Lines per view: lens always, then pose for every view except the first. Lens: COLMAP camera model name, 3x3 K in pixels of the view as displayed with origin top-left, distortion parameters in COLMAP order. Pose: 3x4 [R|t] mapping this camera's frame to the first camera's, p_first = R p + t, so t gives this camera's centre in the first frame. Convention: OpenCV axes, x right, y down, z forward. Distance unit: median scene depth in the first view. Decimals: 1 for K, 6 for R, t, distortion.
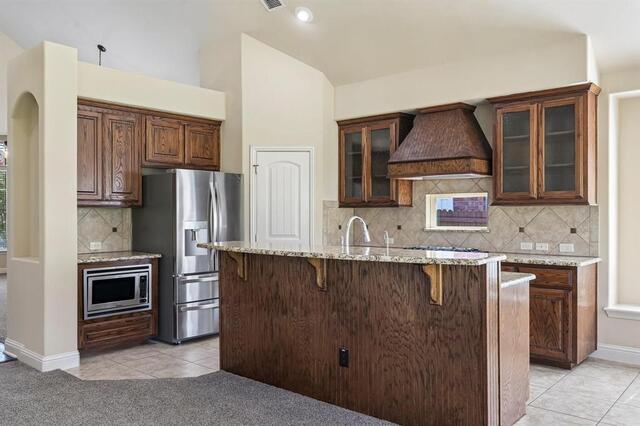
lens RADIAL K [[518.0, 0, 323.7], [0, 518.0, 214.6], [0, 0, 1]] dist [-0.005244, -0.001204]
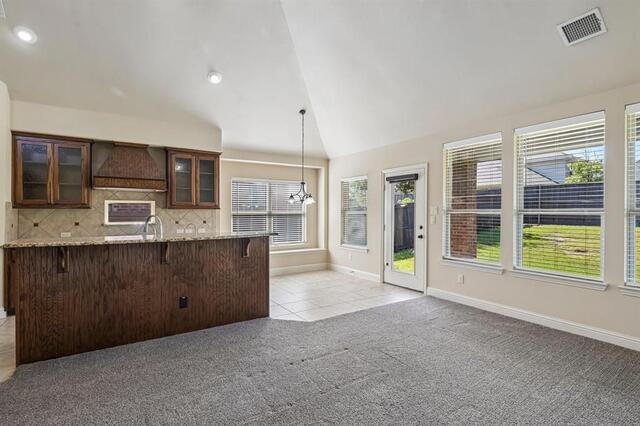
lens RADIAL K [[313.3, 0, 318.9], [0, 313.3, 213.2], [0, 0, 1]] dist [0.002507, 0.000207]
pose [[0.284567, 0.001031, 0.958656, -0.532175], [0.002987, 0.999994, -0.001962, 0.000728], [-0.958651, 0.003422, 0.284562, 0.213619]]
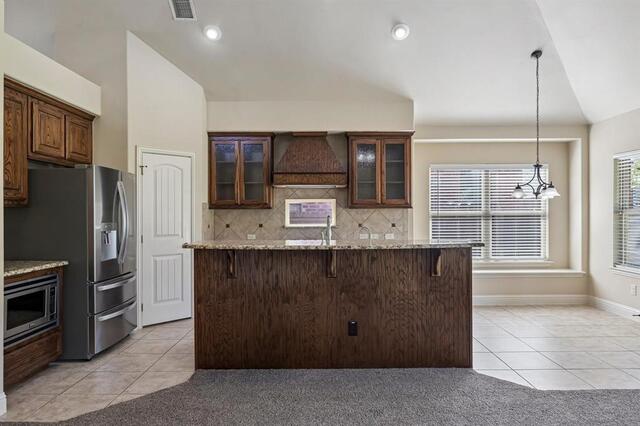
lens RADIAL K [[414.6, 0, 321.5], [0, 414.6, 213.3], [0, 0, 1]] dist [-0.000157, 0.000722]
pose [[0.756371, 0.000726, 0.654143, -0.460788], [0.003478, 0.999981, -0.005131, 0.001347], [-0.654134, 0.006156, 0.756354, 0.195974]]
